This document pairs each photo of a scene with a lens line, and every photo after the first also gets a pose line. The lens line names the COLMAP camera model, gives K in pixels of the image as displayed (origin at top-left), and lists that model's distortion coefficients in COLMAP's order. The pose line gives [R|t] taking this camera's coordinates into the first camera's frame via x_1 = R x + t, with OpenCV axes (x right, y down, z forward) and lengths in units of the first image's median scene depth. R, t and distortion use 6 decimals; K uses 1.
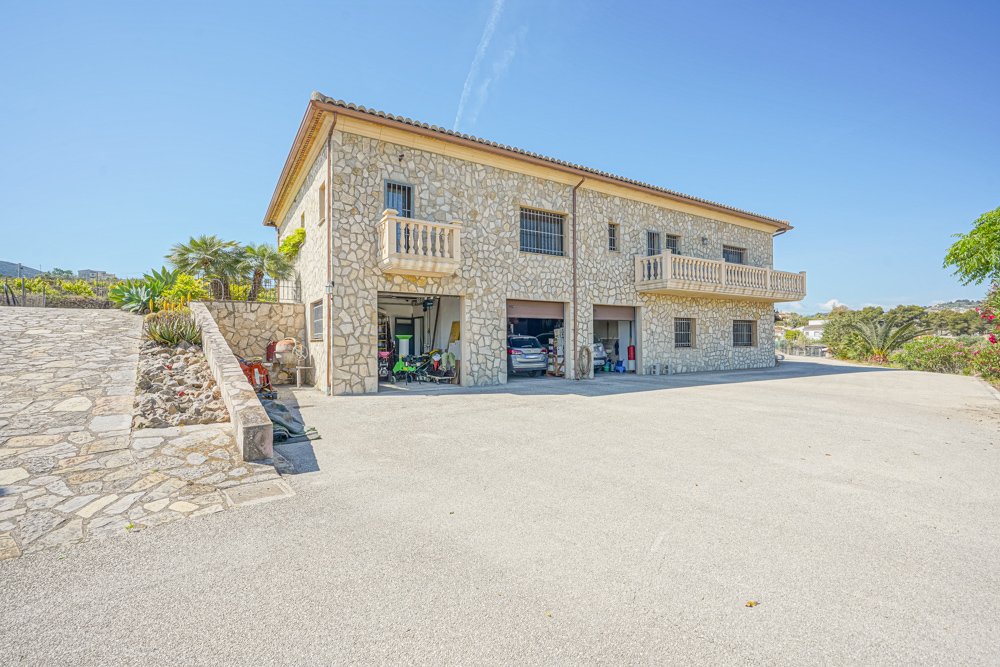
lens RADIAL K [[464.2, 0, 514.2], [0, 464.2, 339.2], [0, 0, 1]] dist [-0.005215, 0.000390]
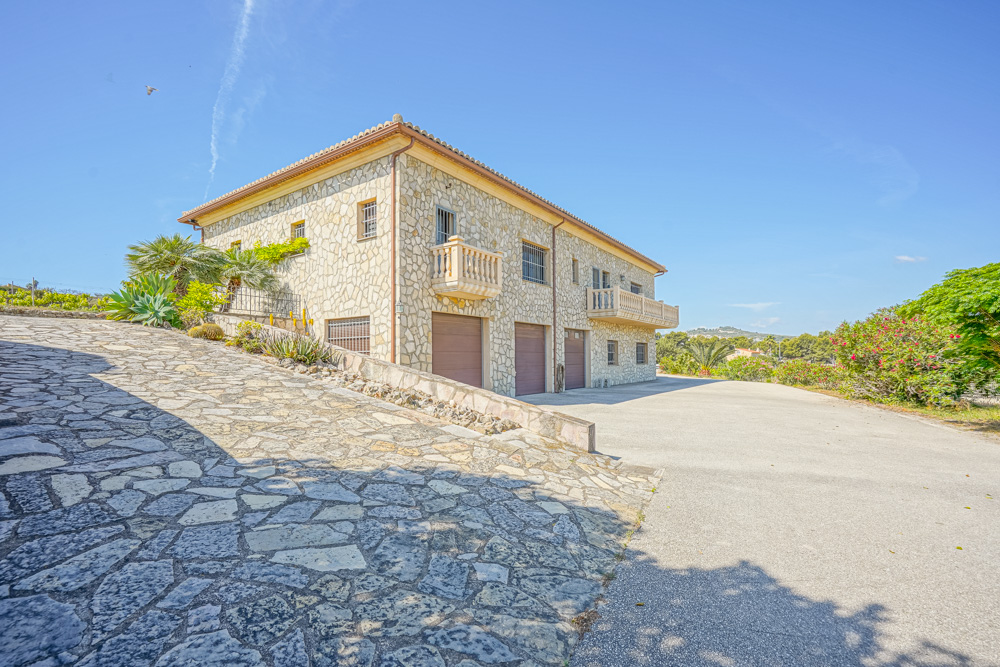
lens RADIAL K [[464.2, 0, 529.0], [0, 464.2, 351.1], [0, 0, 1]] dist [-0.005215, 0.000390]
pose [[0.914644, 0.006567, 0.404206, -0.393326], [-0.000197, 0.999875, -0.015797, 0.001703], [-0.404259, 0.014369, 0.914532, -0.028808]]
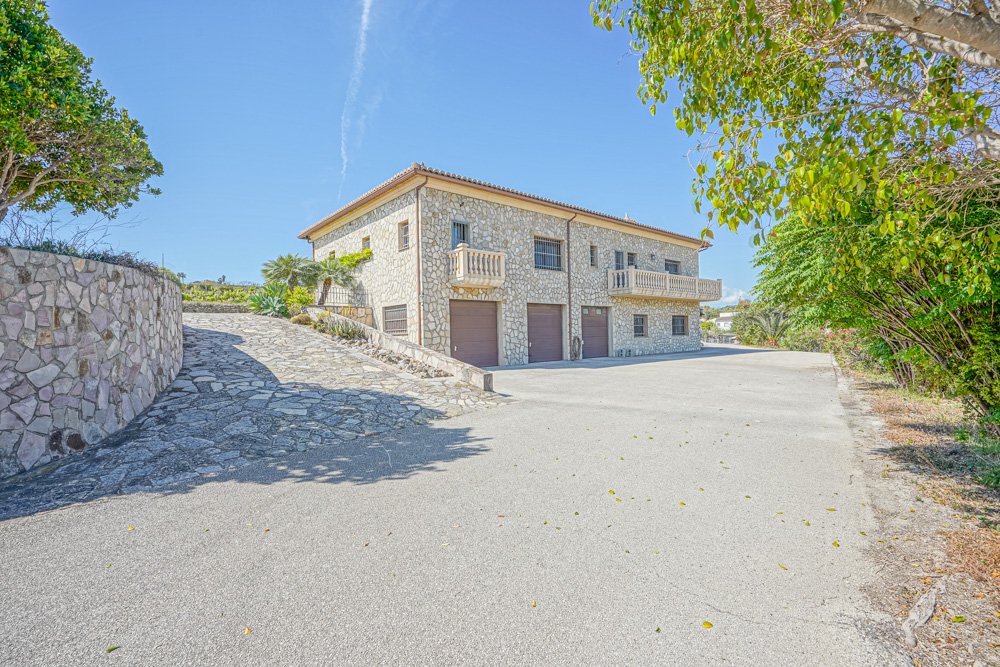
lens RADIAL K [[464.2, 0, 520.4], [0, 464.2, 342.9], [0, 0, 1]] dist [-0.005215, 0.000390]
pose [[0.986730, -0.018362, 0.161330, -0.237839], [0.014910, 0.999634, 0.022580, 0.001180], [-0.161686, -0.019875, 0.986642, -0.337628]]
